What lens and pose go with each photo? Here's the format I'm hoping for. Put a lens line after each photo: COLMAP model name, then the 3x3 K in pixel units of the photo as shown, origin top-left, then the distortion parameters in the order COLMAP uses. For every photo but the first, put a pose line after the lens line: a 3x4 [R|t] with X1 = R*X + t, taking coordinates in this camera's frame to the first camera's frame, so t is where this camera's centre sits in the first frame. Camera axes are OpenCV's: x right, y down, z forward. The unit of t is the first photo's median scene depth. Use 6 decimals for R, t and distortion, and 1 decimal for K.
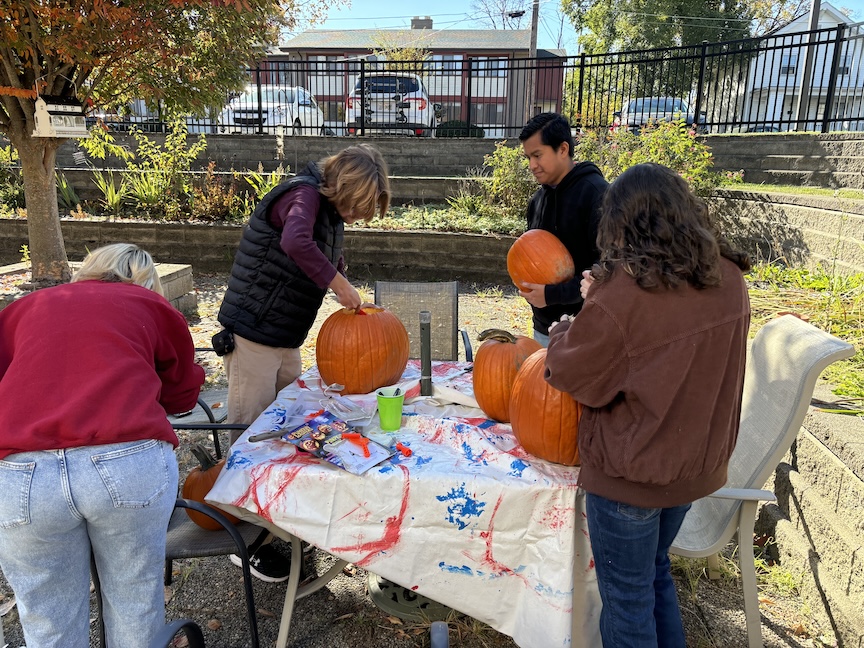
lens RADIAL K [[657.9, 0, 432.0], [0, 657.9, 324.0], [0, 0, 1]] dist [0.030956, 0.003267]
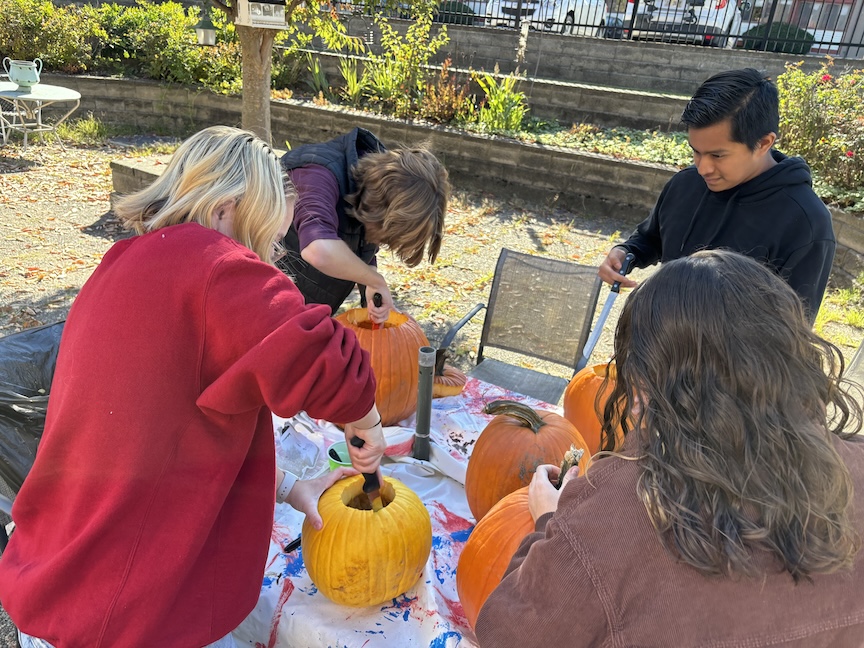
lens RADIAL K [[657.9, 0, 432.0], [0, 657.9, 324.0], [0, 0, 1]] dist [0.030956, 0.003267]
pose [[0.913415, 0.225582, -0.338800, 0.049396], [-0.174470, 0.969019, 0.174821, -0.039954], [0.367740, -0.100574, 0.924474, 0.084864]]
